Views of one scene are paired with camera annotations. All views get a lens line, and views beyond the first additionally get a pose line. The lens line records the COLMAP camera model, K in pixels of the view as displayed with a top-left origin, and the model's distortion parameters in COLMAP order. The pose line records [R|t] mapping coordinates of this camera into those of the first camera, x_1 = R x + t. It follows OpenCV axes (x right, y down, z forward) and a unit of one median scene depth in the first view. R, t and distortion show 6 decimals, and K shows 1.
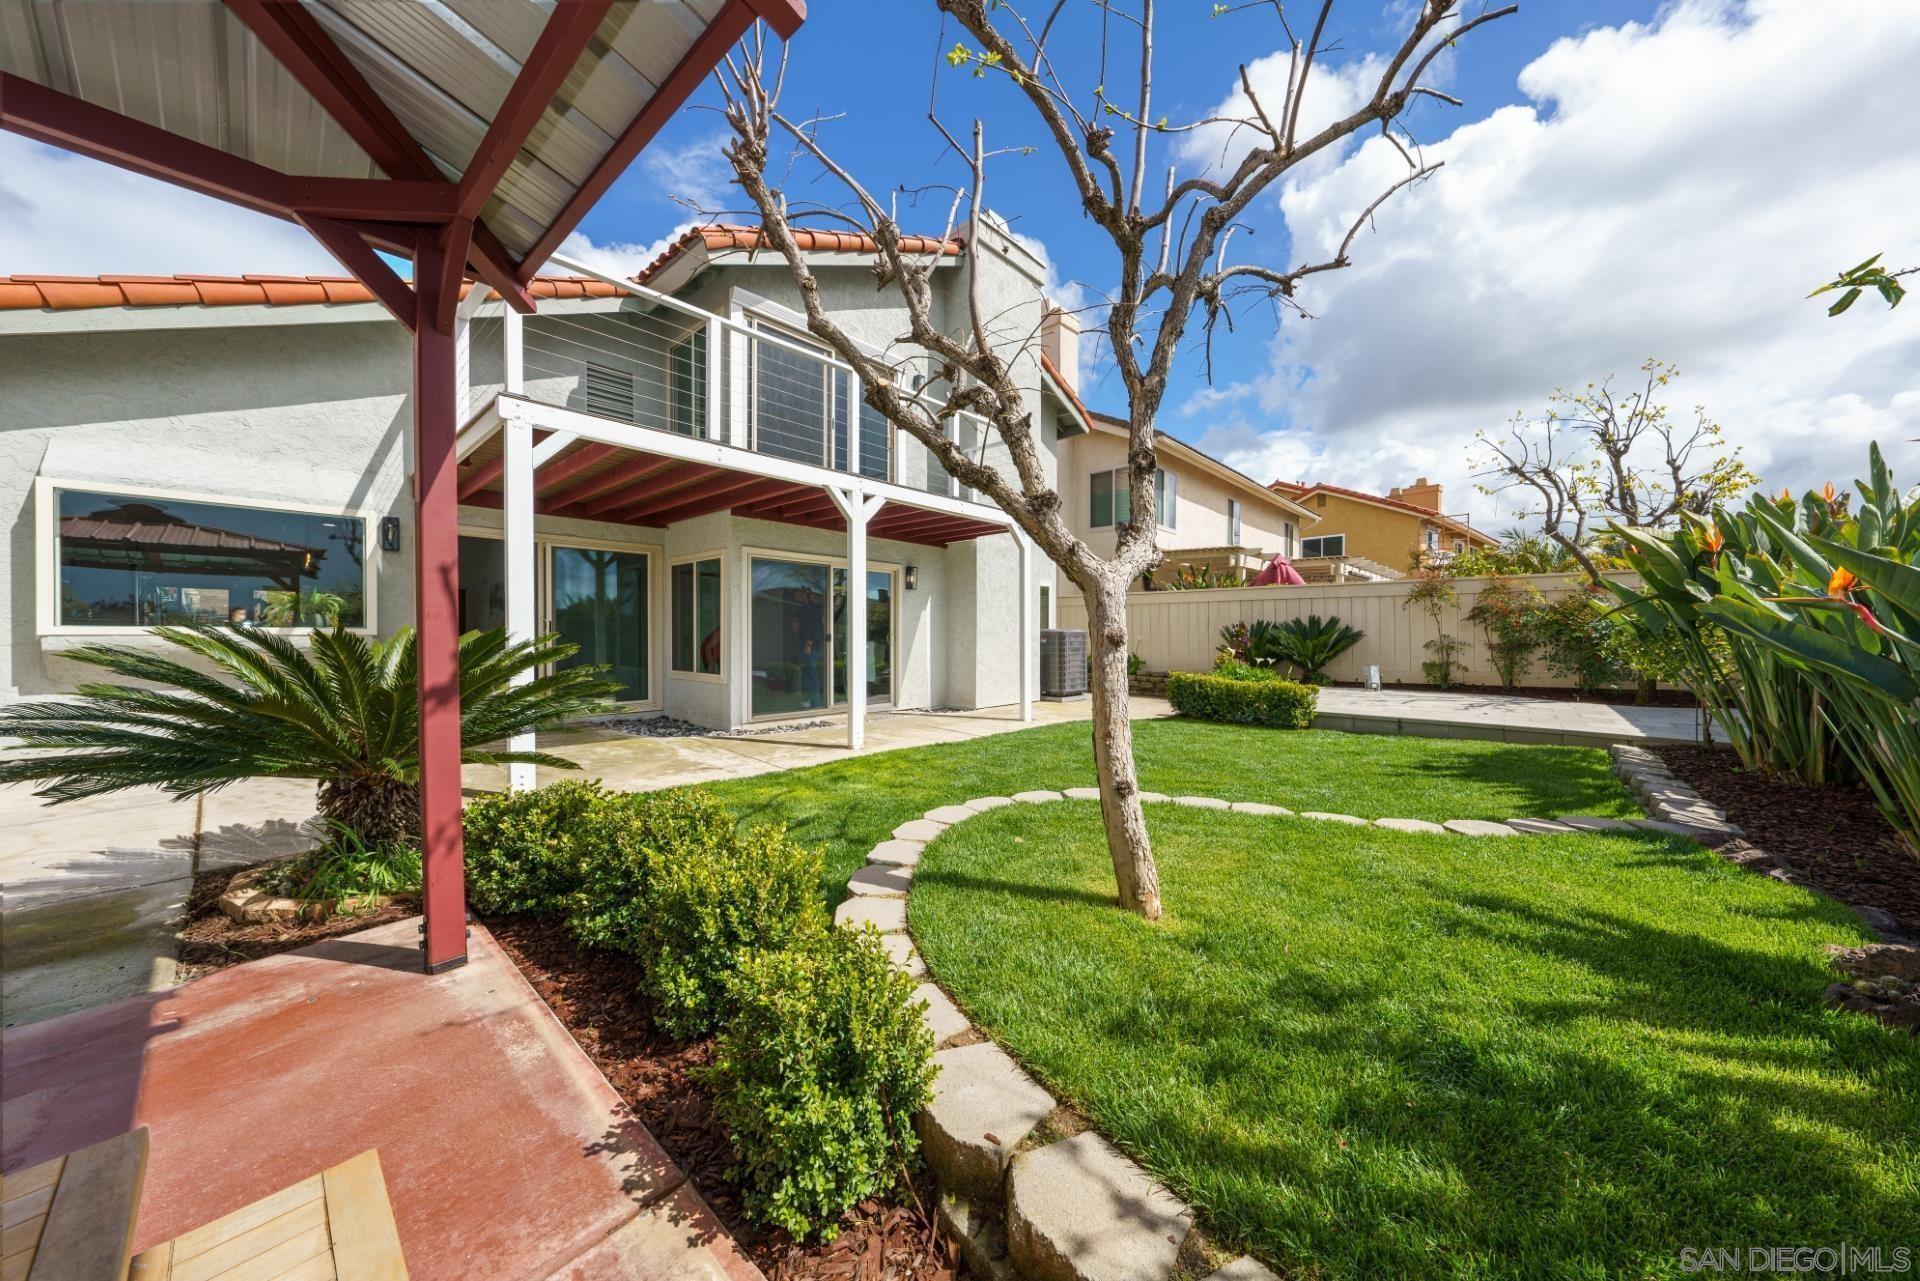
lens RADIAL K [[643.2, 0, 960.0], [0, 643.2, 640.5], [0, 0, 1]] dist [0.000026, -0.000001]
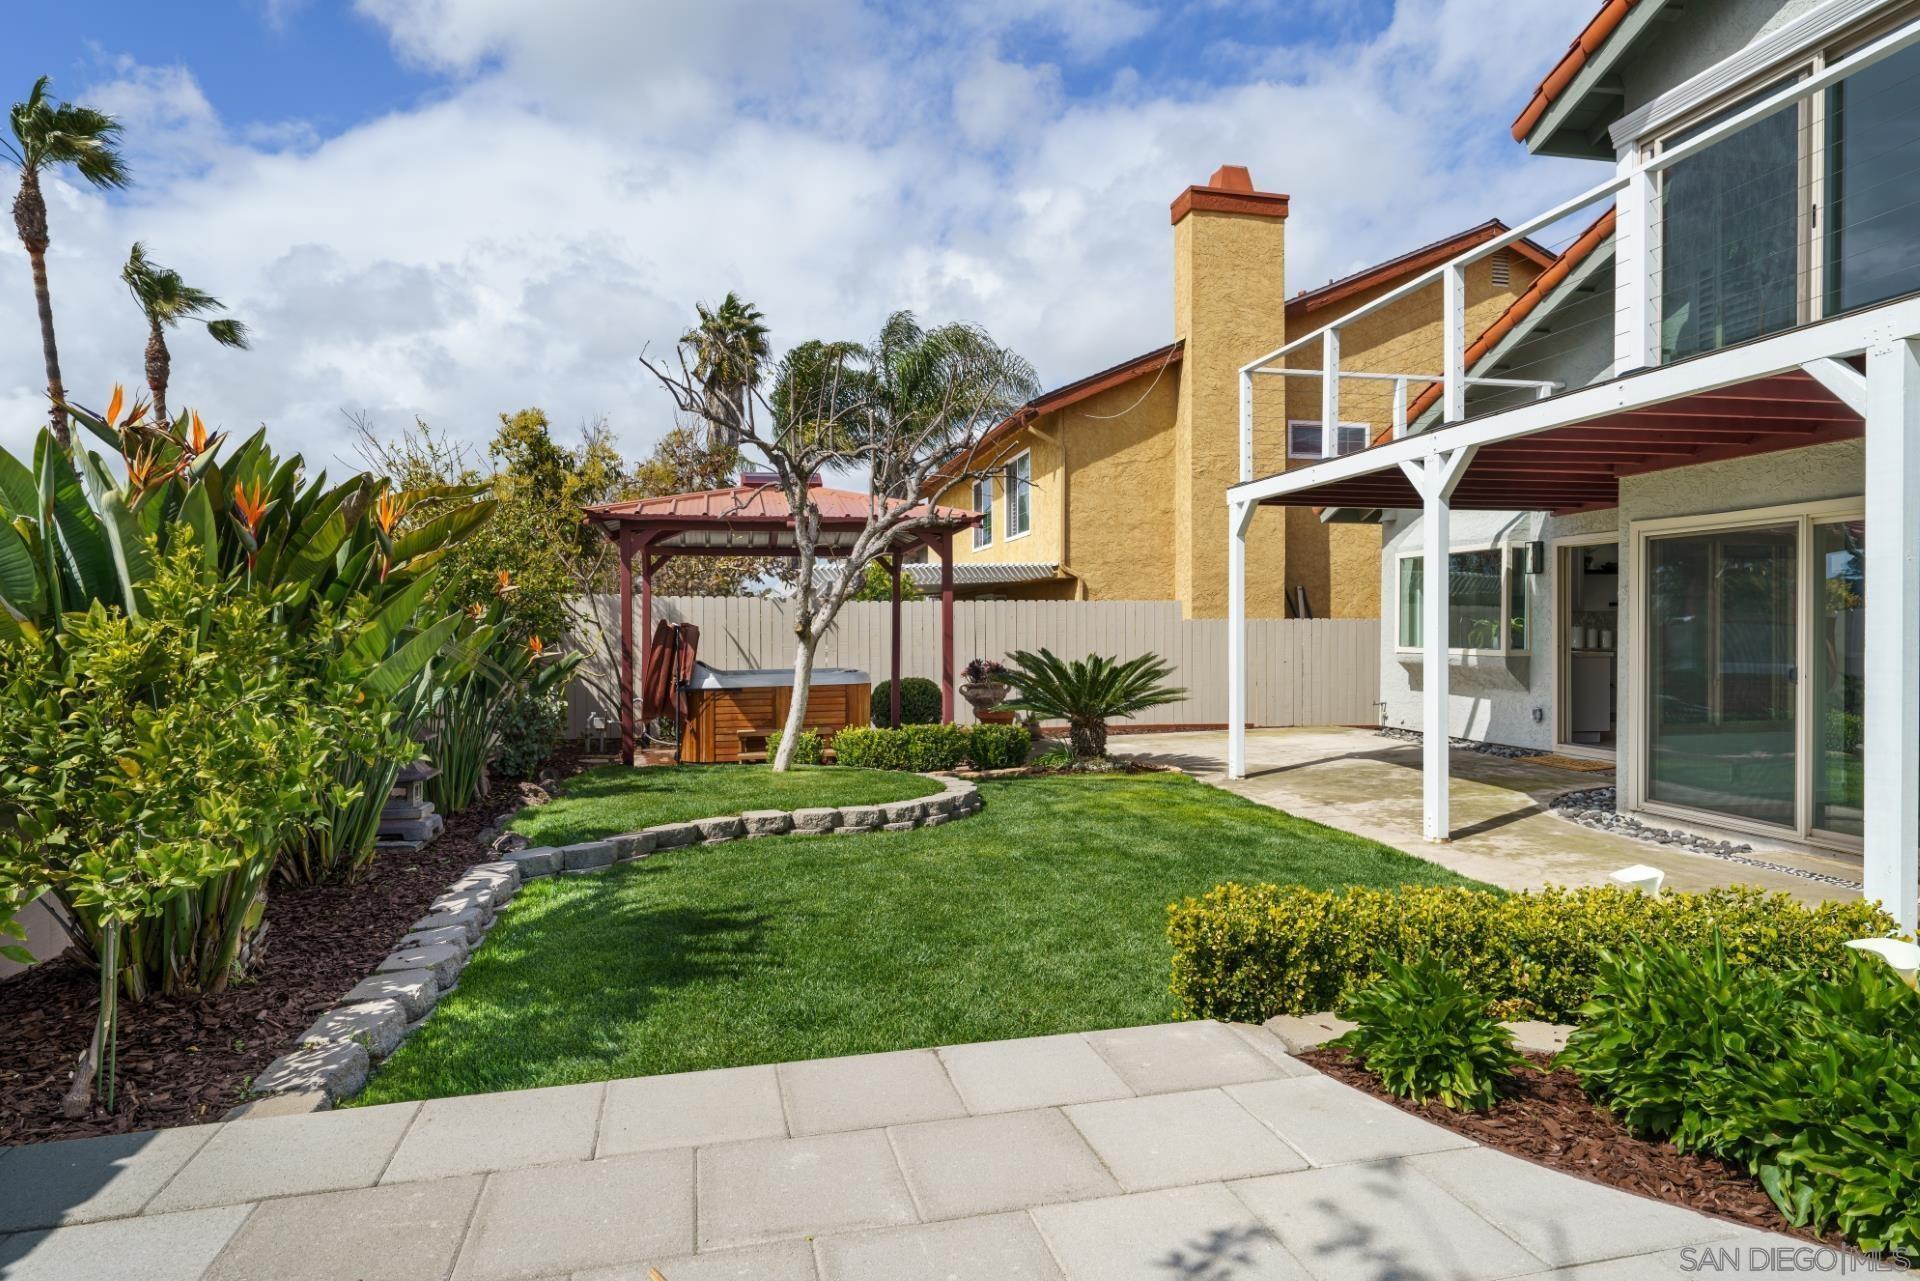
lens RADIAL K [[1096.0, 0, 960.0], [0, 1096.0, 640.5], [0, 0, 1]] dist [0.001500, 0.000912]
pose [[-0.582638, 0.015122, -0.812591, 0.878630], [0.002089, 0.999851, 0.017109, -0.055164], [0.812729, 0.008271, -0.582583, 1.061566]]
